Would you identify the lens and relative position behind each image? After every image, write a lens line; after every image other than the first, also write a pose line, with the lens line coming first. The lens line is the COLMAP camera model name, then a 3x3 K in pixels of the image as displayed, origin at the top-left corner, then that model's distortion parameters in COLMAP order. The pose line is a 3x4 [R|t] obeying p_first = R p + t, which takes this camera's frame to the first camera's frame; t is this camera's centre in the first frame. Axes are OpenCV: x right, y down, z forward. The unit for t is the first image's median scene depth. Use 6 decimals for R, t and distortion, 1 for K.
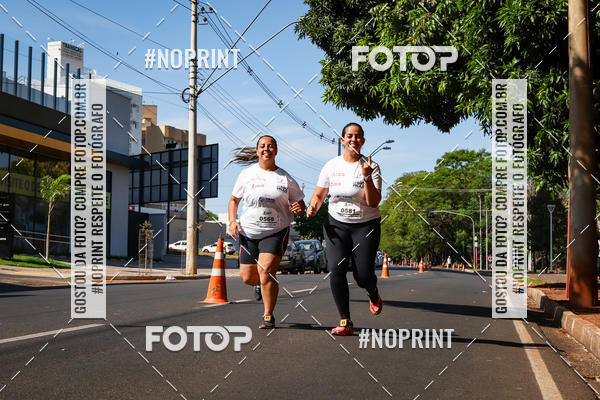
lens RADIAL K [[4077.8, 0, 300.0], [0, 4077.8, 200.0], [0, 0, 1]] dist [3.469212, -35.971277]
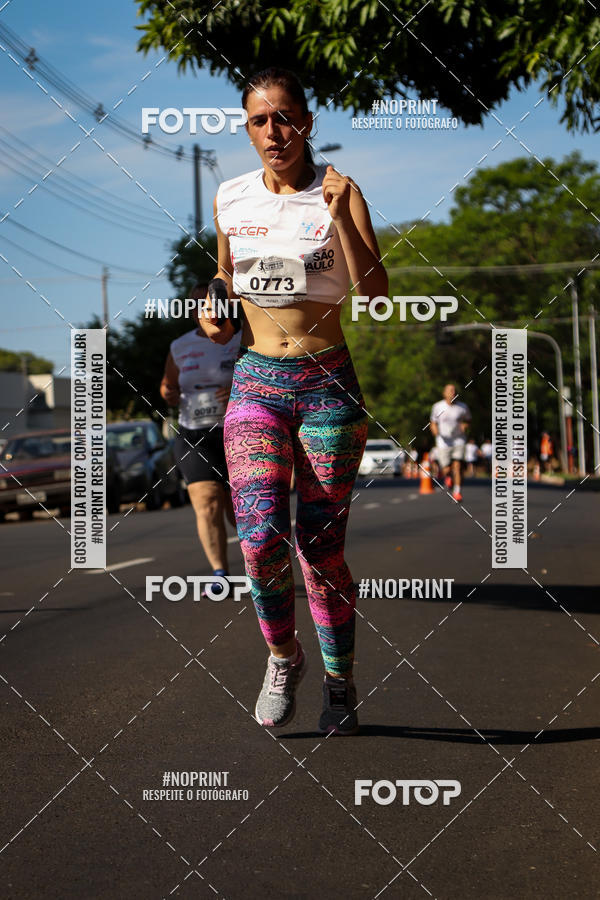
lens RADIAL K [[5705.8, 0, 300.0], [0, 5705.8, 450.0], [0, 0, 1]] dist [2.234013, 7.857685]
pose [[0.998578, -0.053292, 0.001136, 0.017294], [0.053285, 0.998565, 0.005342, 0.010498], [-0.001419, -0.005273, 0.999985, 0.470926]]
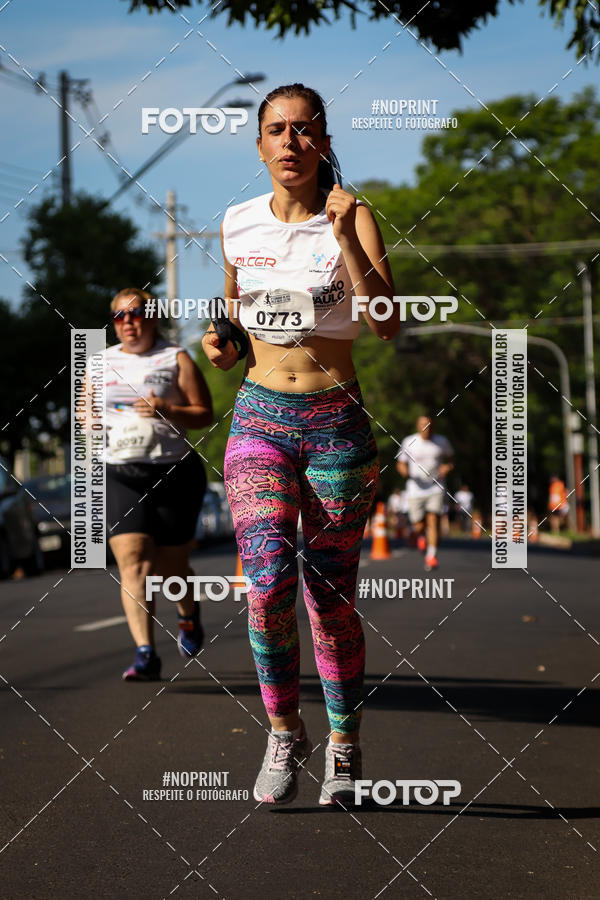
lens RADIAL K [[6207.0, 0, 300.0], [0, 6207.0, 450.0], [0, 0, 1]] dist [2.384853, -191.107883]
pose [[0.998996, -0.044765, 0.001937, 0.023563], [0.044769, 0.998995, -0.002001, 0.011247], [-0.001845, 0.002085, 0.999996, 0.585975]]
